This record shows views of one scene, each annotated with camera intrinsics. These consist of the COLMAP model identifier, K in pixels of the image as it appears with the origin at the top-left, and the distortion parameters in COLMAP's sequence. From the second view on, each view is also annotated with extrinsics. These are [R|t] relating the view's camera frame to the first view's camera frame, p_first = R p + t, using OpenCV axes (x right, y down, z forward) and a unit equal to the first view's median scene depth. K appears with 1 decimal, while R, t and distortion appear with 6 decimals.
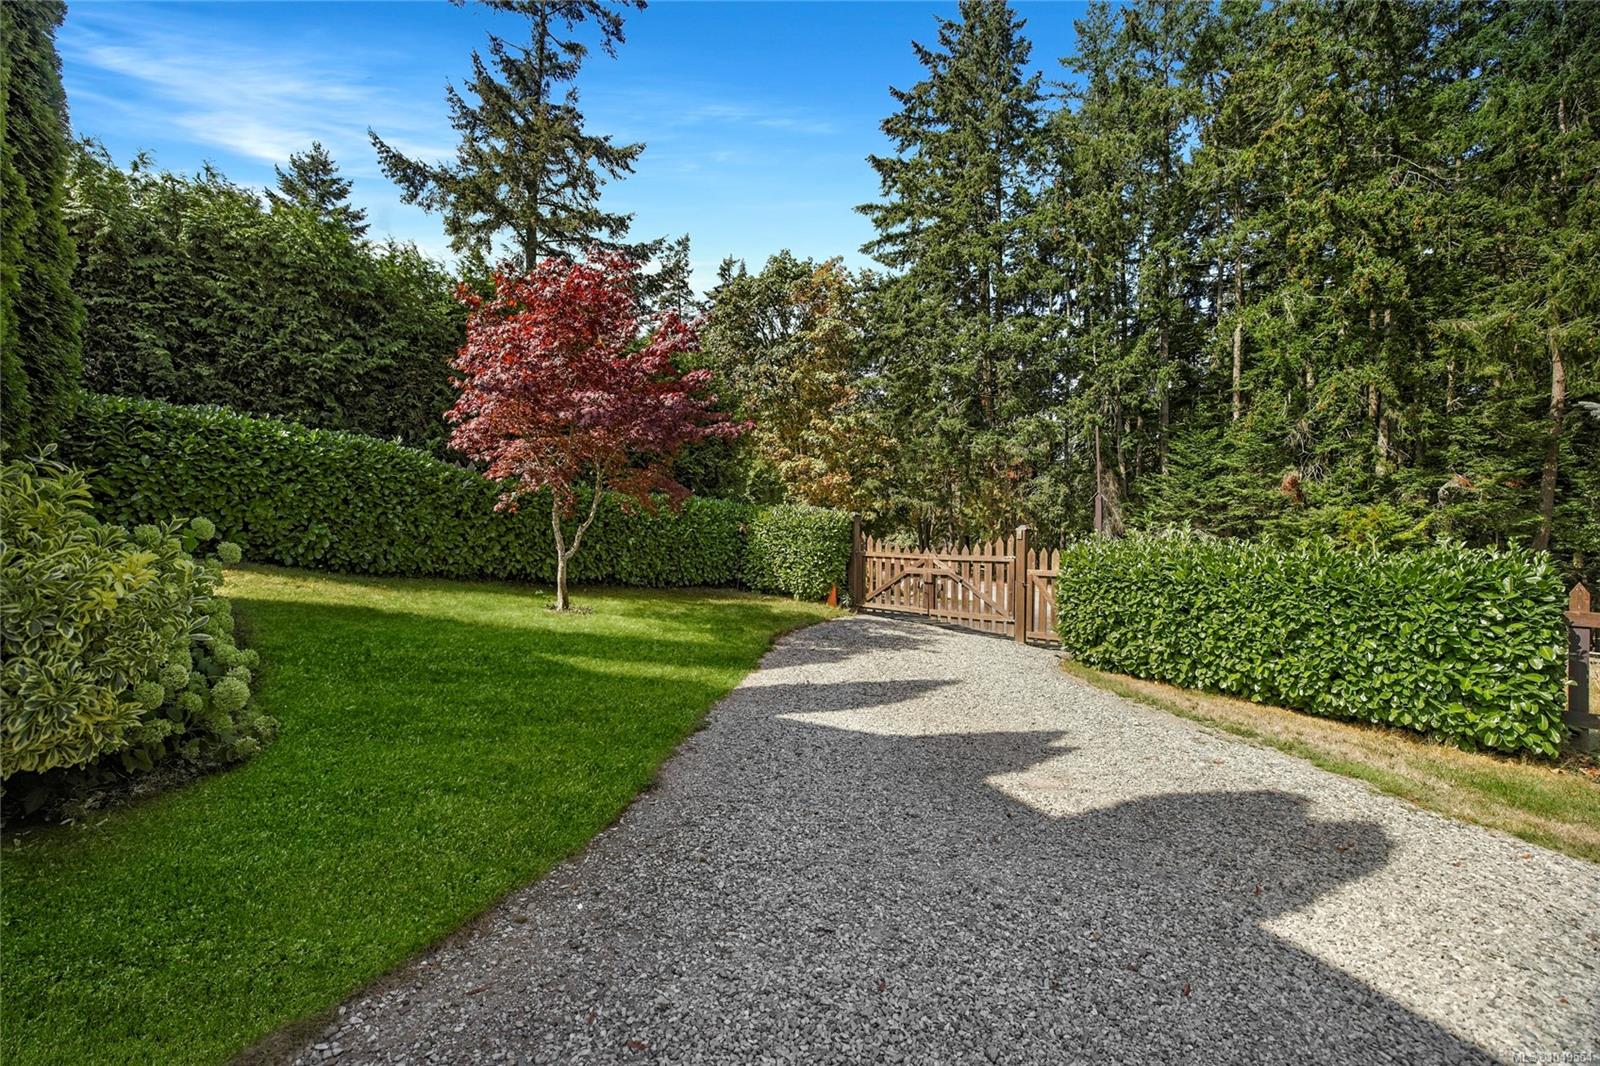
lens RADIAL K [[697.2, 0, 790.5], [0, 697.2, 522.0], [0, 0, 1]] dist [-0.002551, 0.000144]
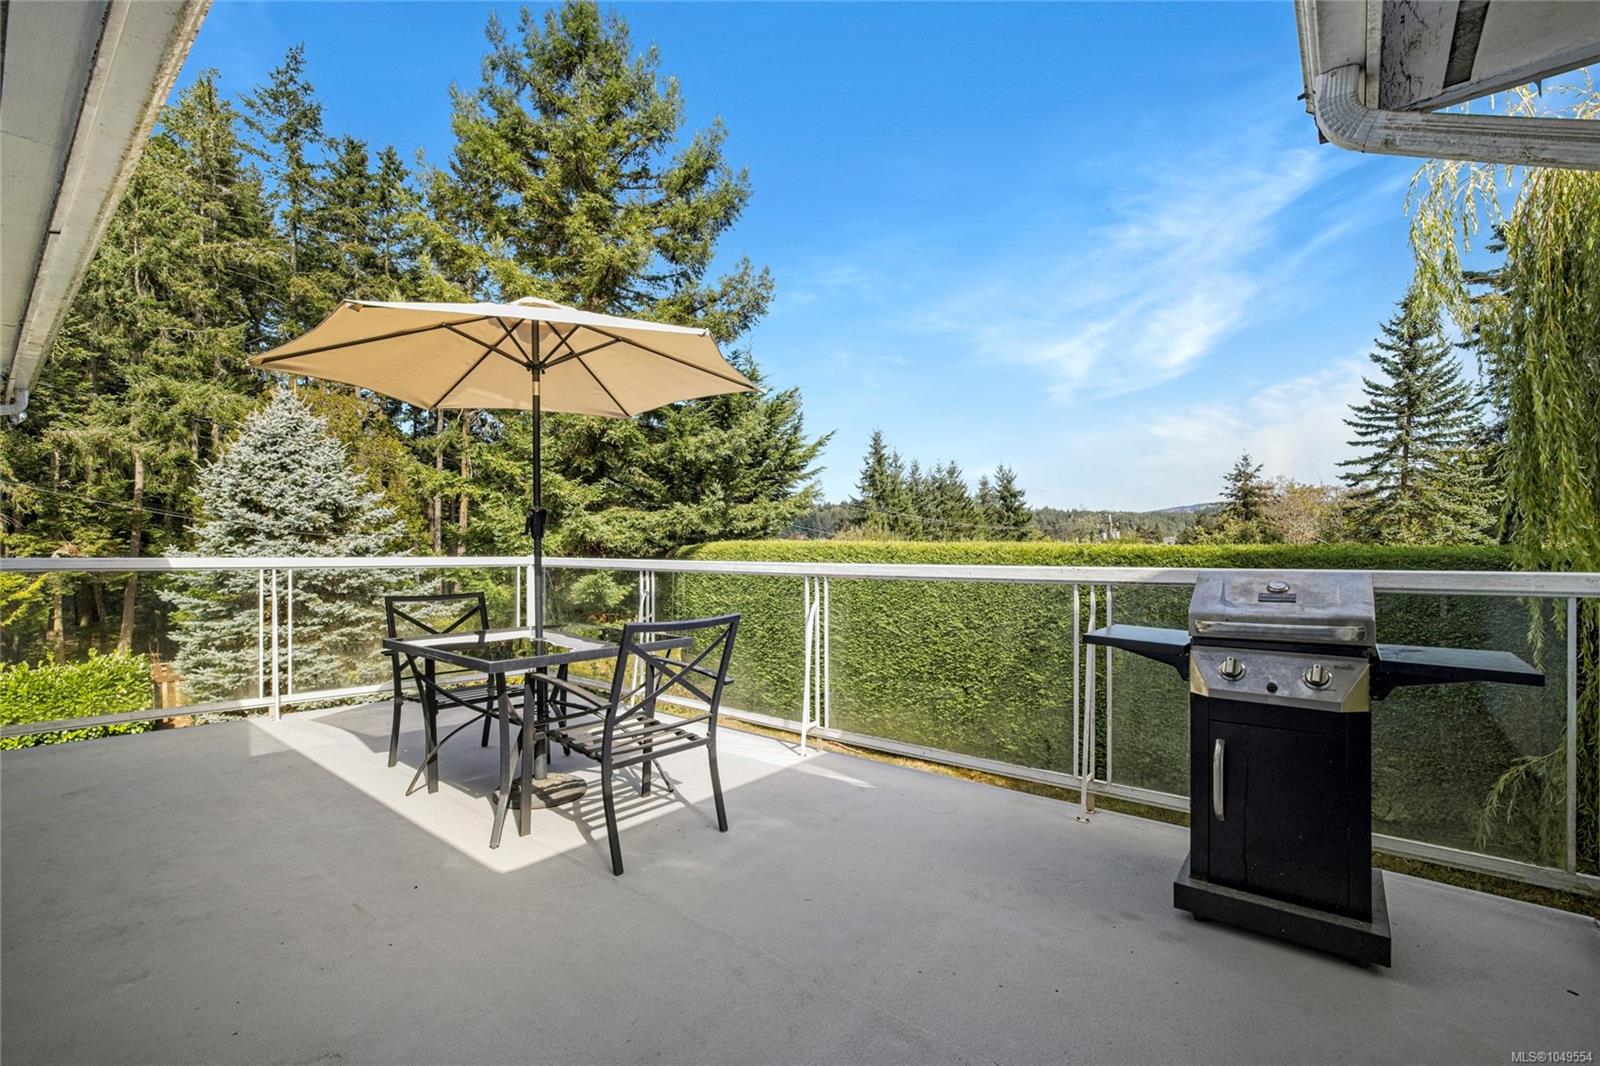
lens RADIAL K [[697.2, 0, 794.7], [0, 697.2, 528.8], [0, 0, 1]] dist [-0.002551, 0.000144]
pose [[-0.020884, -0.019742, 0.999587, -0.303292], [0.010419, 0.999746, 0.019962, -0.101293], [-0.999728, 0.010832, -0.020673, -0.268801]]
